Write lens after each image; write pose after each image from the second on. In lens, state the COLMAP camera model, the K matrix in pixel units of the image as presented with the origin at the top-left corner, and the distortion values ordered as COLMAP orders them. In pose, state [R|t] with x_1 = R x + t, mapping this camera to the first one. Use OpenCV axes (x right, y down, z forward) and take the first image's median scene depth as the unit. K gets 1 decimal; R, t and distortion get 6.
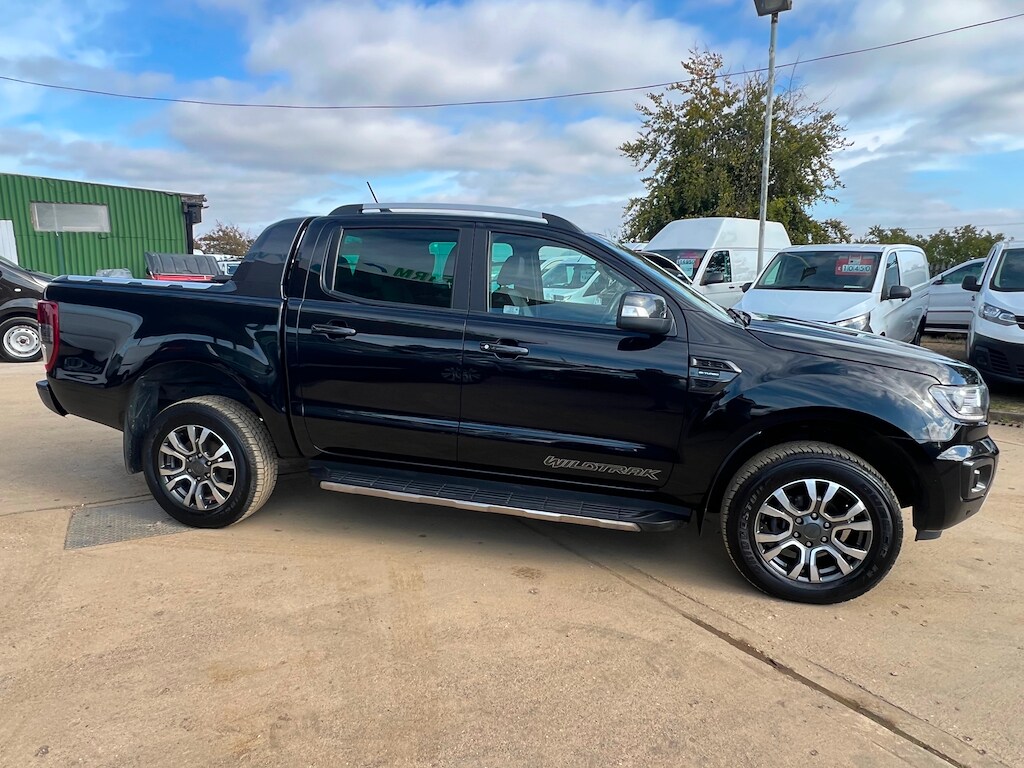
lens RADIAL K [[661.2, 0, 507.2], [0, 661.2, 385.2], [0, 0, 1]] dist [-0.005362, 0.000658]
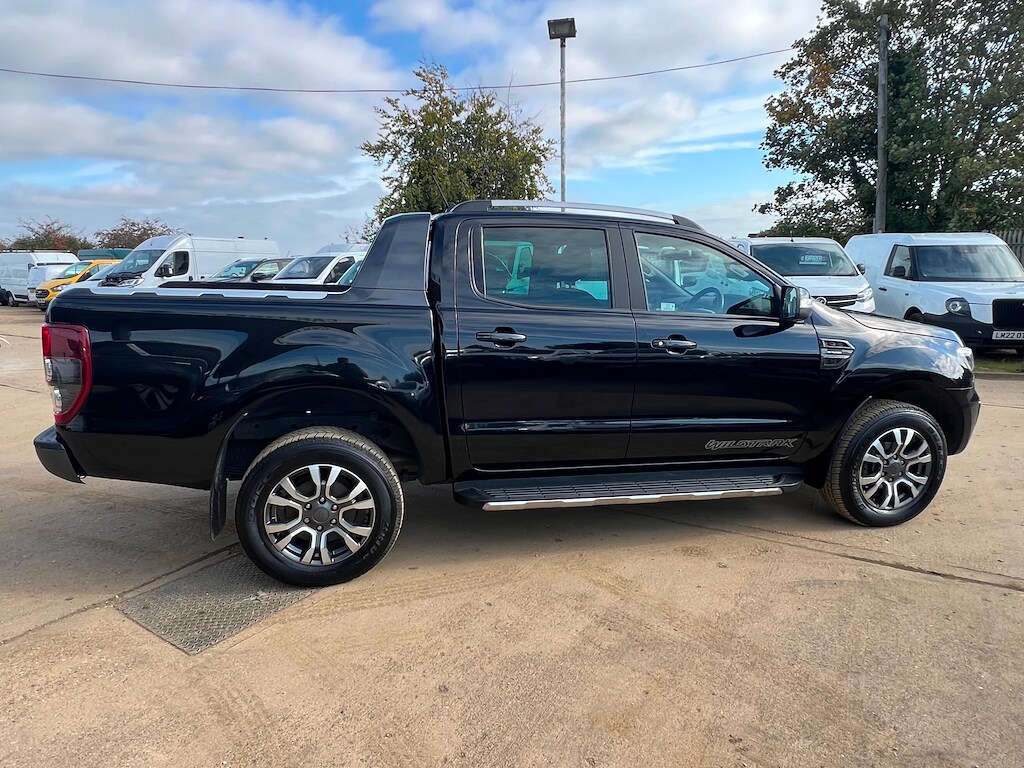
lens RADIAL K [[626.6, 0, 506.5], [0, 626.6, 386.0], [0, 0, 1]] dist [-0.004344, 0.000740]
pose [[0.896538, -0.100573, 0.431398, -0.584493], [0.092924, 0.994916, 0.038831, -0.045285], [-0.433110, 0.005274, 0.901326, 0.191248]]
